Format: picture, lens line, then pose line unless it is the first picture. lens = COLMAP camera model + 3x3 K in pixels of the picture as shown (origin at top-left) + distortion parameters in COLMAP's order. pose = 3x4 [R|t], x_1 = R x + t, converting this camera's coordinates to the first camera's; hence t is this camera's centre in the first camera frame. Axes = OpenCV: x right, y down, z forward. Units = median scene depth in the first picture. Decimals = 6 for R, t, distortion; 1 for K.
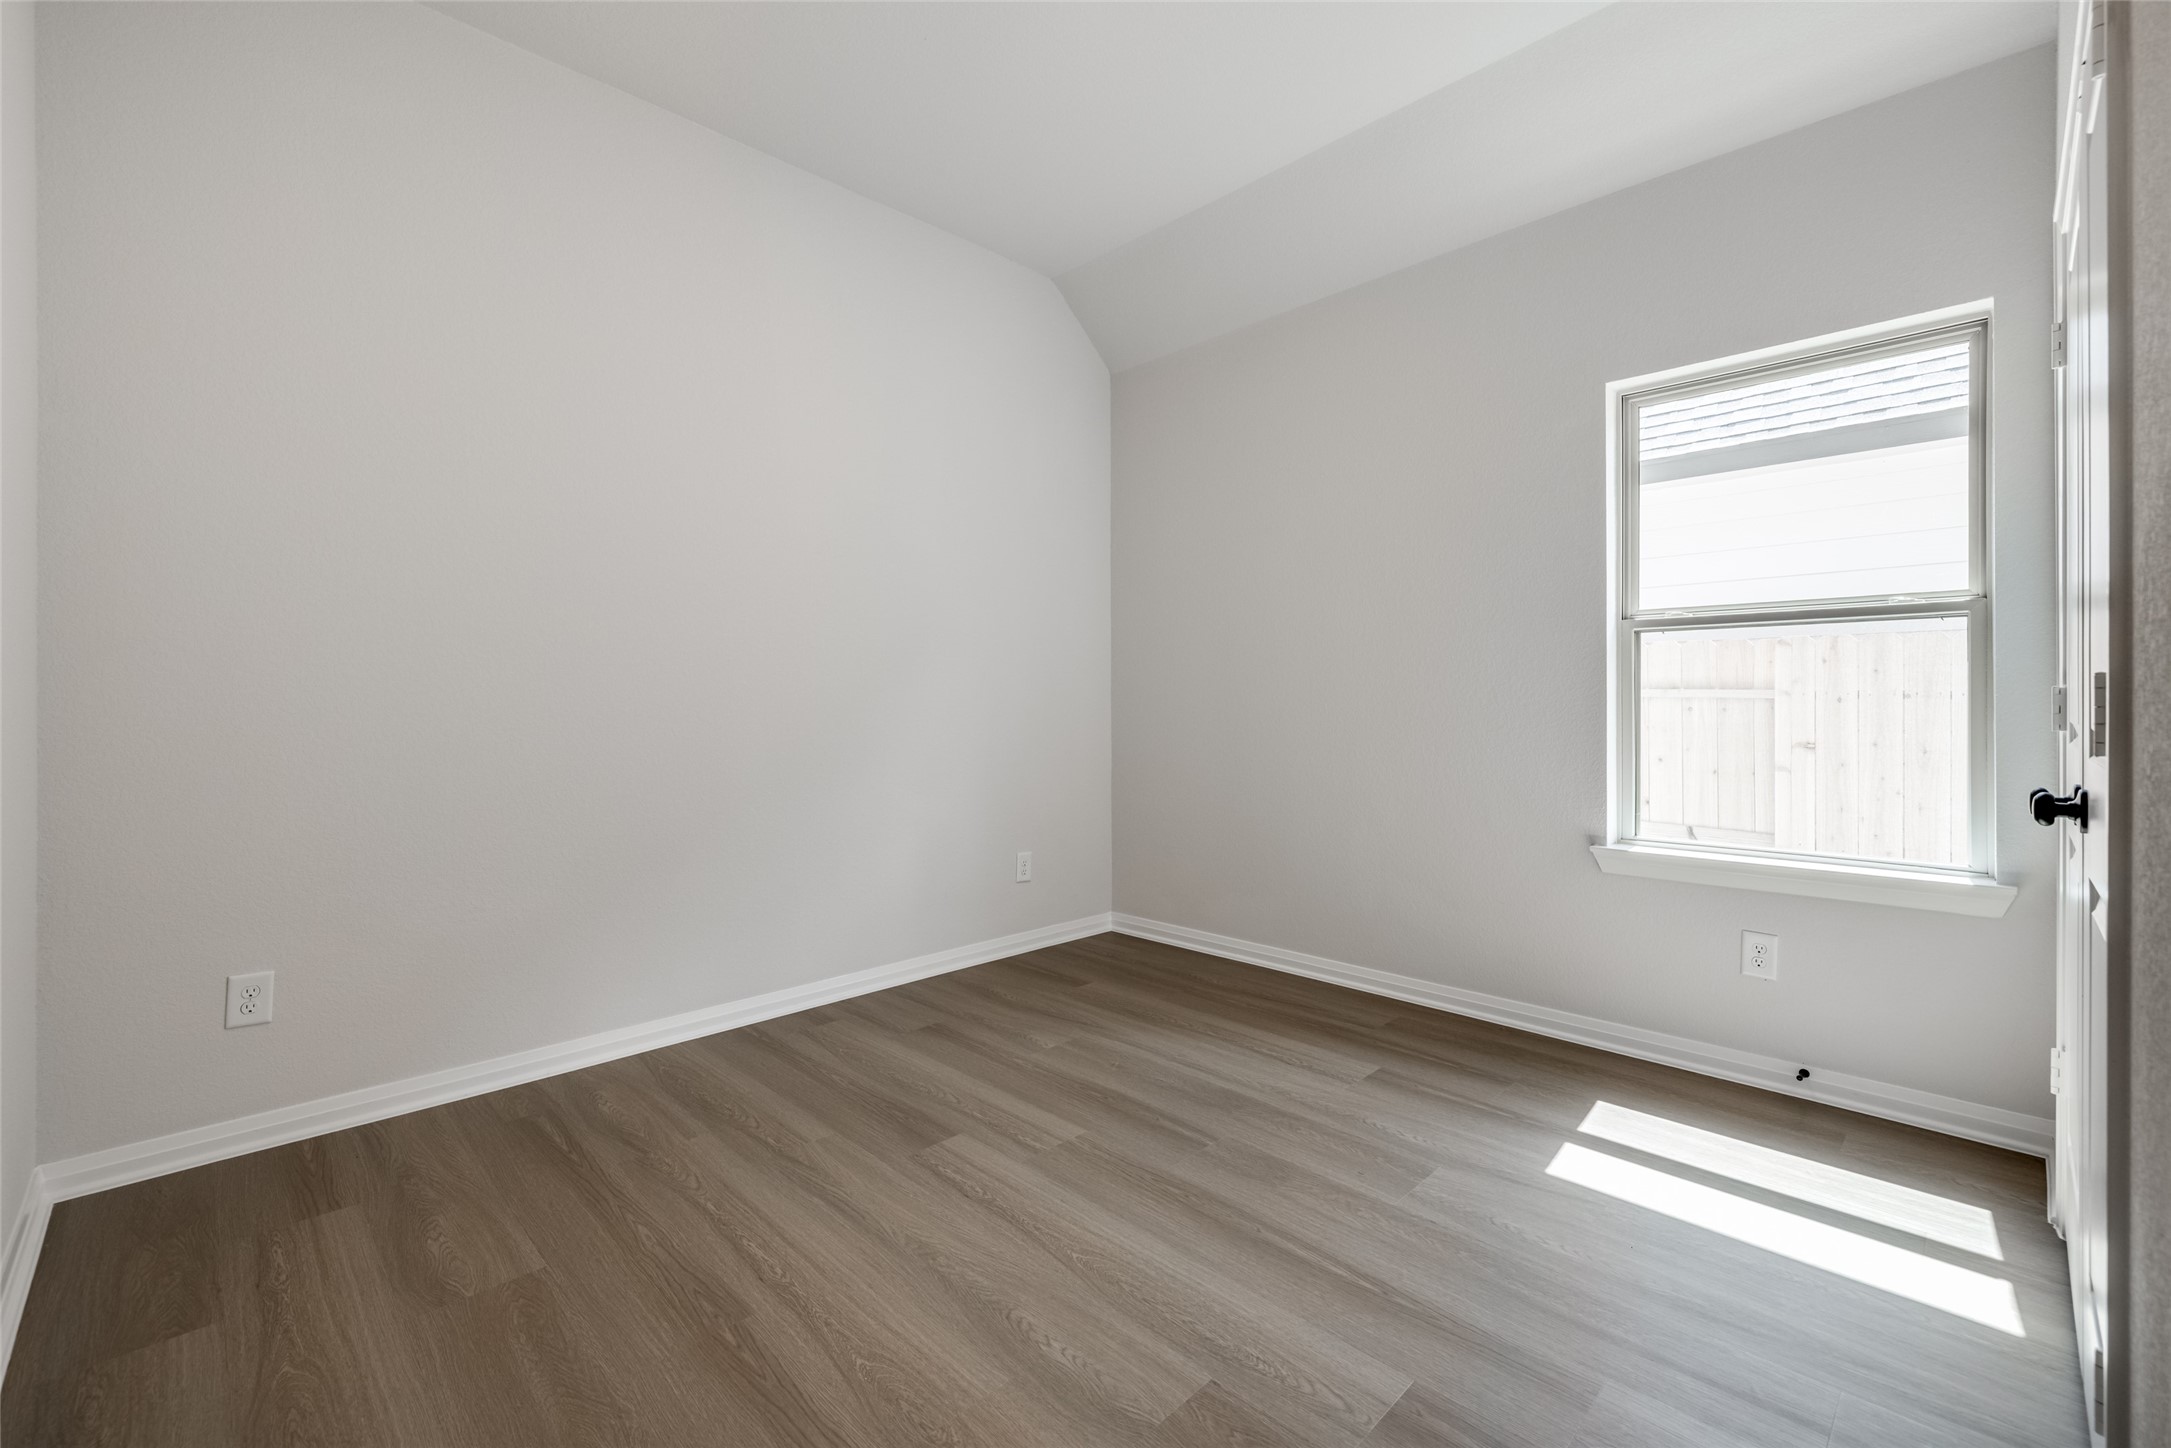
lens RADIAL K [[908.9, 0, 1118.8], [0, 908.9, 703.2], [0, 0, 1]] dist [0.004556, 0.000516]
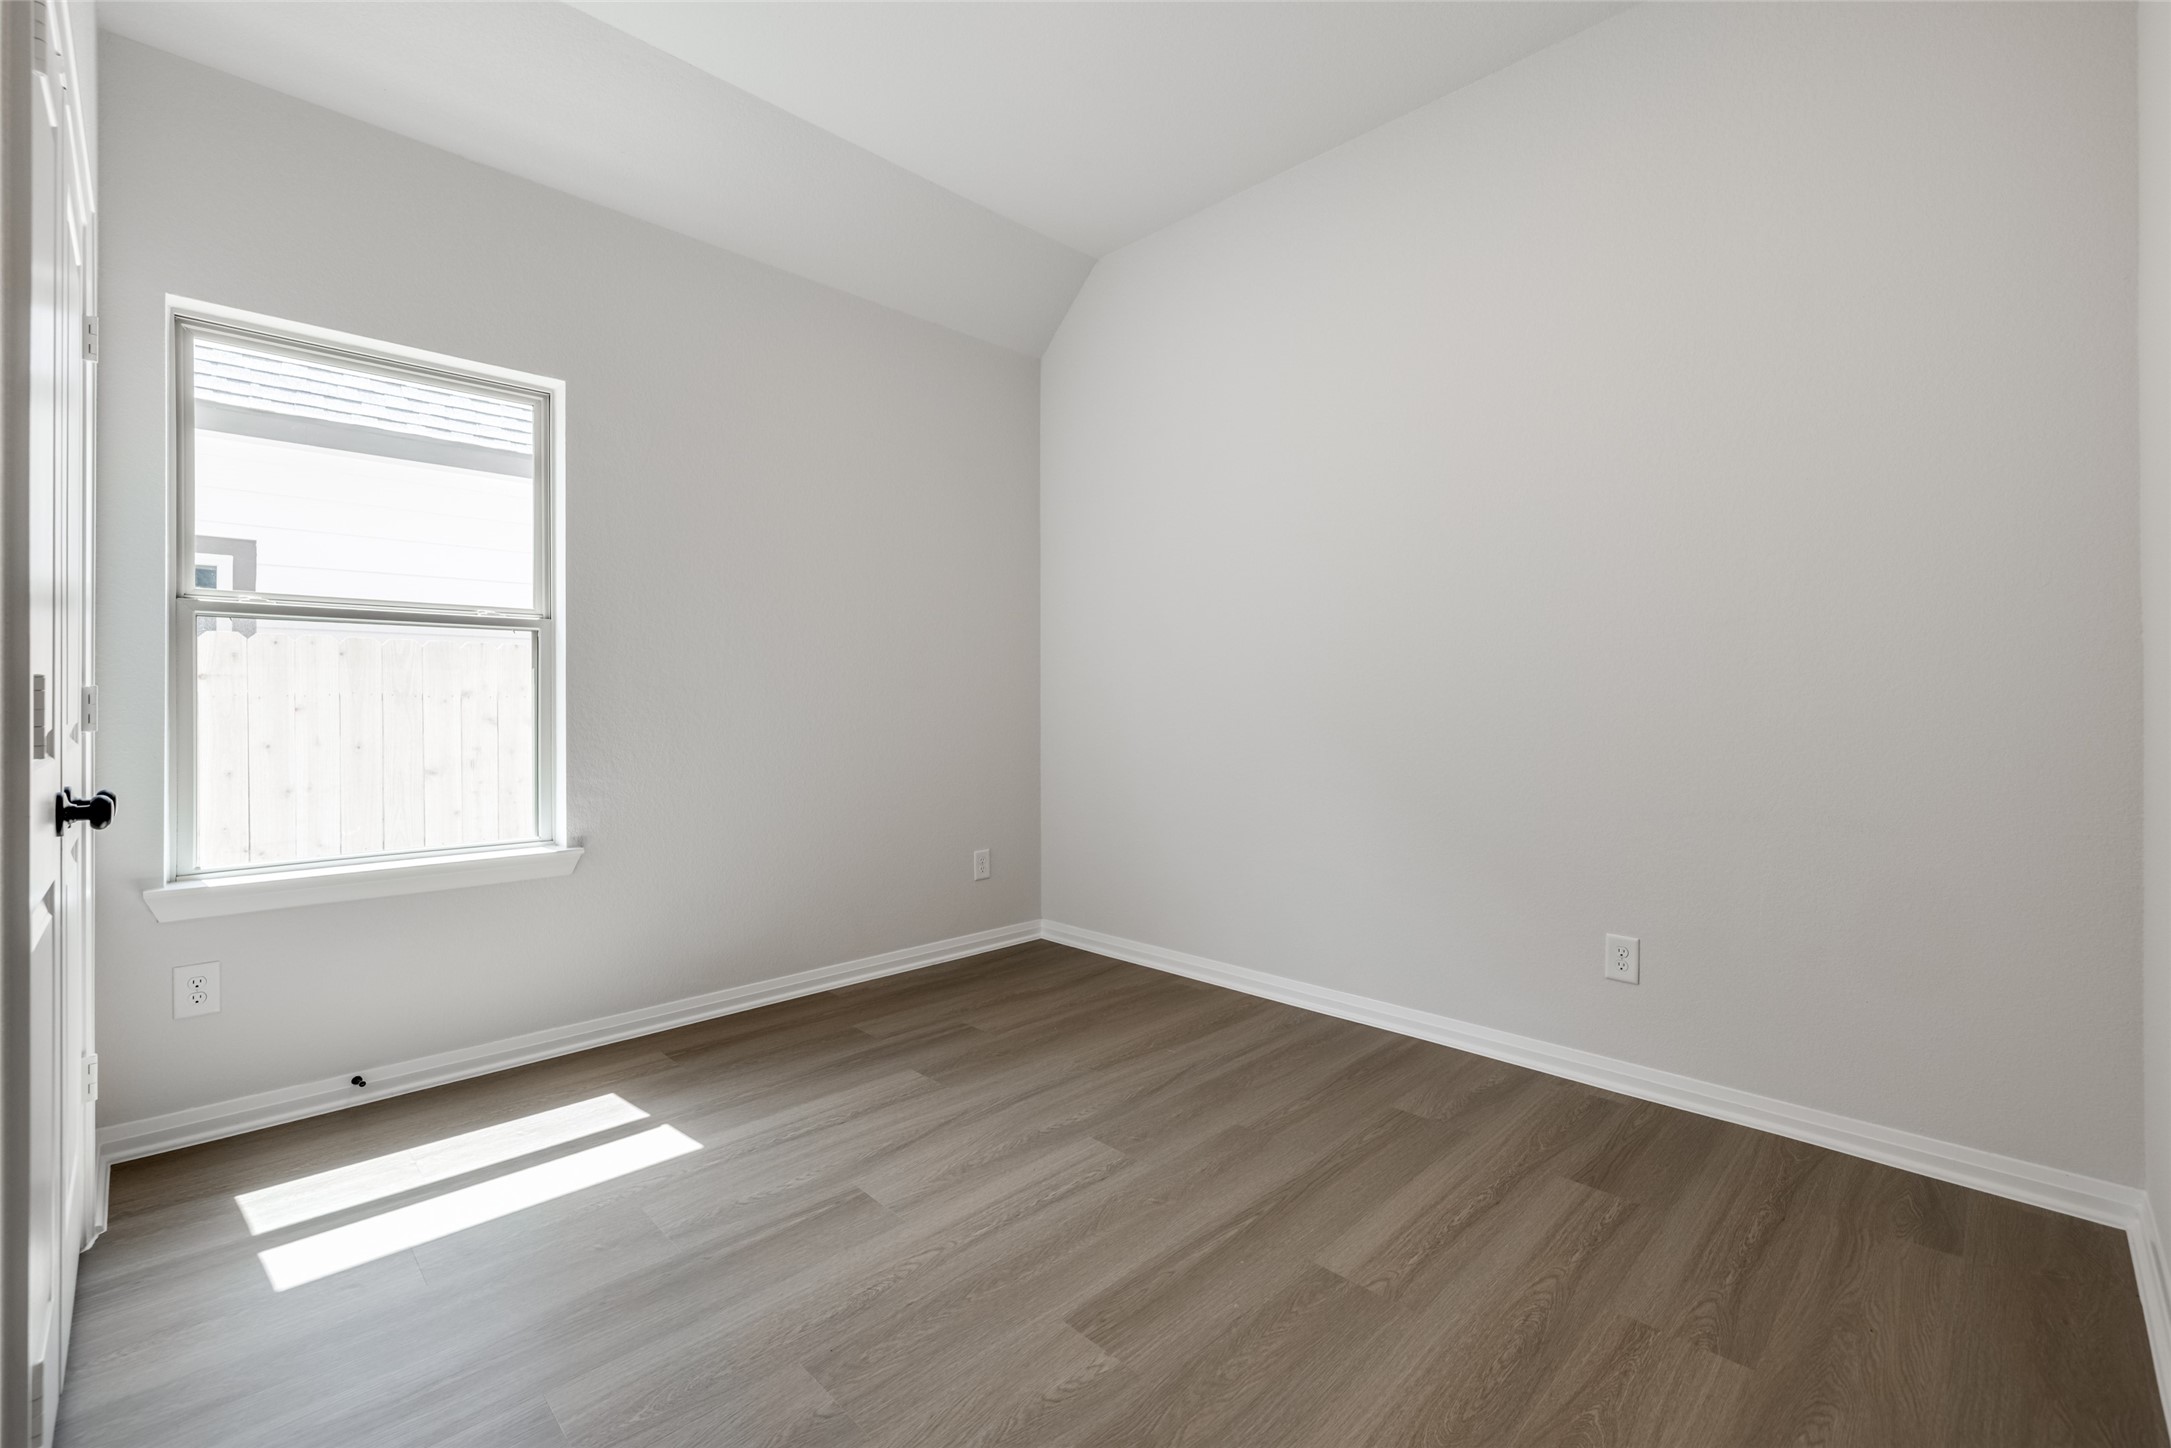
lens RADIAL K [[922.0, 0, 1089.6], [0, 922.0, 717.5], [0, 0, 1]] dist [0.000969, 0.000280]
pose [[0.020040, -0.013482, 0.999708, -0.271929], [0.003531, 0.999904, 0.013414, 0.006882], [-0.999793, 0.003261, 0.020086, 0.240585]]
